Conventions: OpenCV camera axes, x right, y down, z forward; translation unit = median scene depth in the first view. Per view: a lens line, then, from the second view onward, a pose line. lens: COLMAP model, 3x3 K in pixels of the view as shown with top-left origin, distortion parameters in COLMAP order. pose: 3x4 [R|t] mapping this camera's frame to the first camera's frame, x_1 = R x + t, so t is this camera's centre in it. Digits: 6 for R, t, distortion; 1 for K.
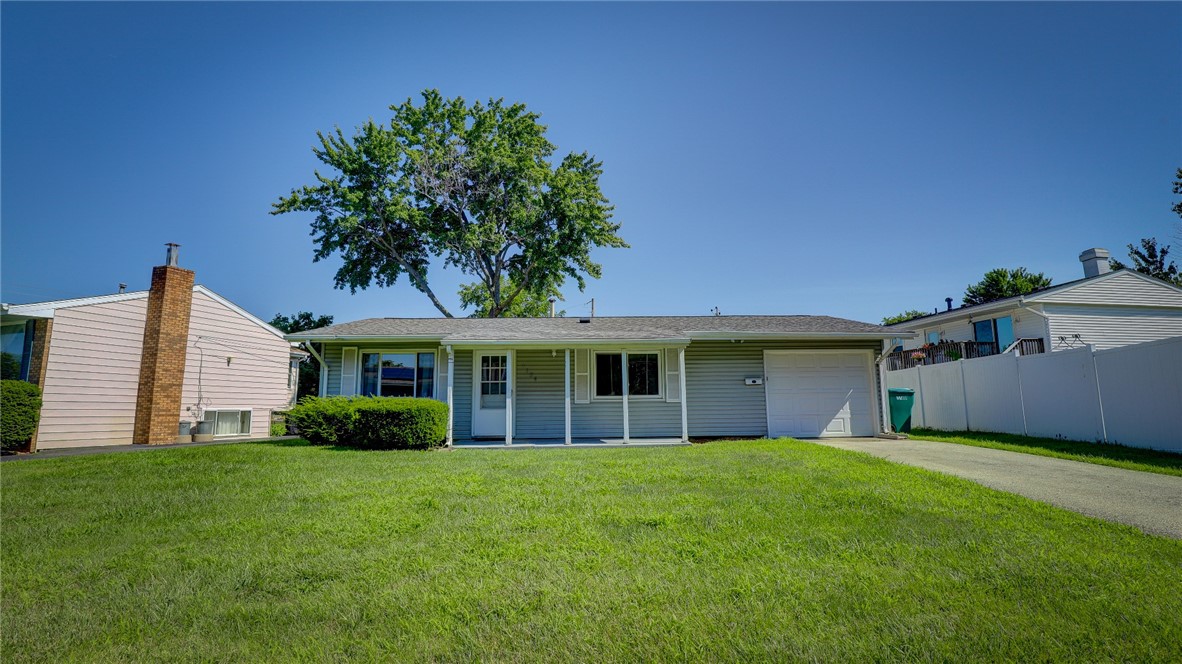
lens RADIAL K [[544.1, 0, 603.5], [0, 544.1, 332.1], [0, 0, 1]] dist [-0.026384, 0.004081]
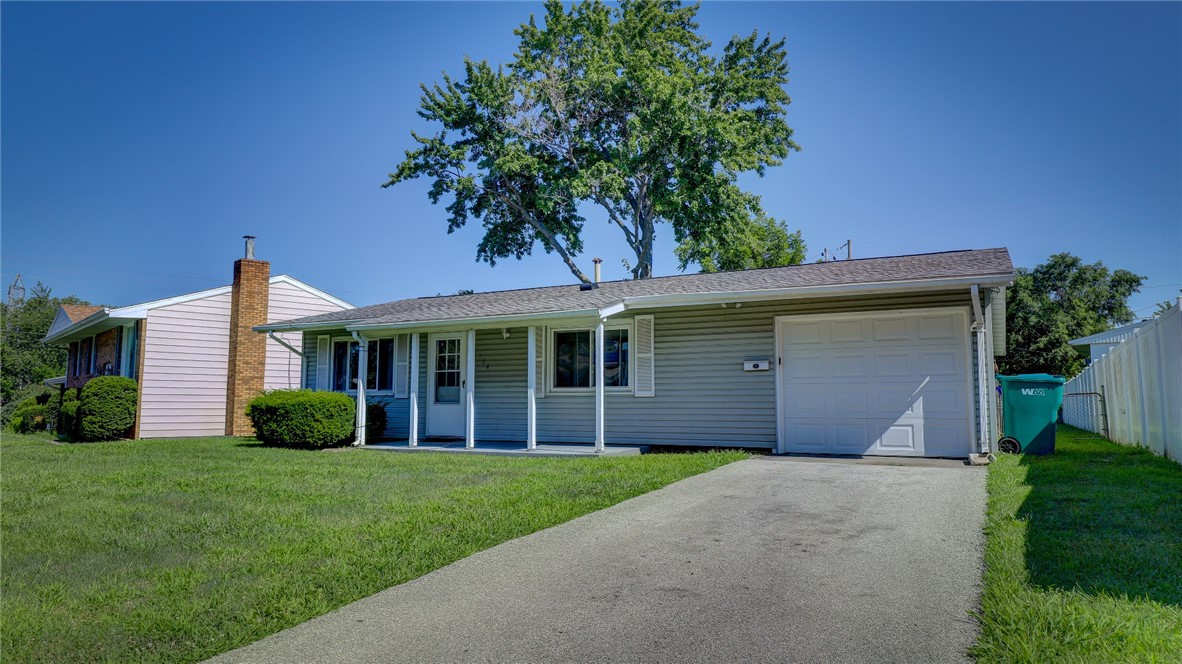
lens RADIAL K [[745.9, 0, 595.9], [0, 745.9, 331.9], [0, 0, 1]] dist [-0.001315, -0.002657]
pose [[0.869325, -0.038085, -0.492771, 0.432550], [0.061838, 0.997573, 0.031993, 0.008054], [0.490357, -0.058284, 0.869571, 0.103398]]
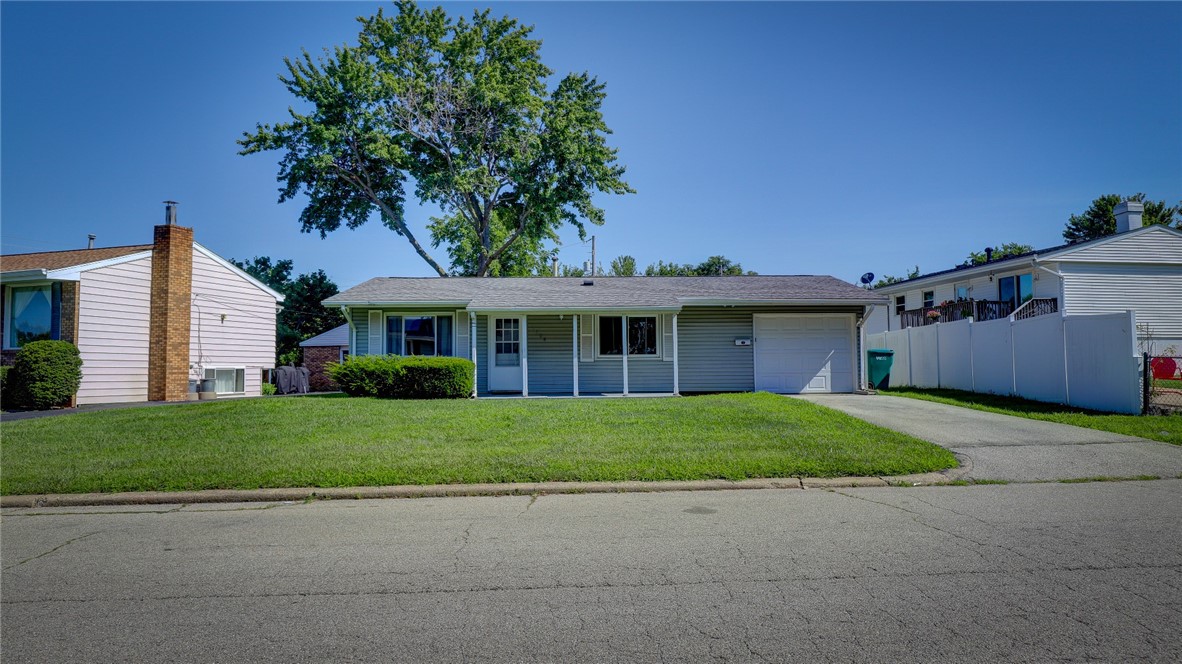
lens RADIAL K [[750.6, 0, 597.9], [0, 750.6, 327.6], [0, 0, 1]] dist [0.019976, -0.001103]
pose [[0.999937, 0.002525, -0.010959, -0.000117], [-0.001588, 0.996401, 0.084749, -0.052717], [0.011134, -0.084726, 0.996342, -0.404929]]
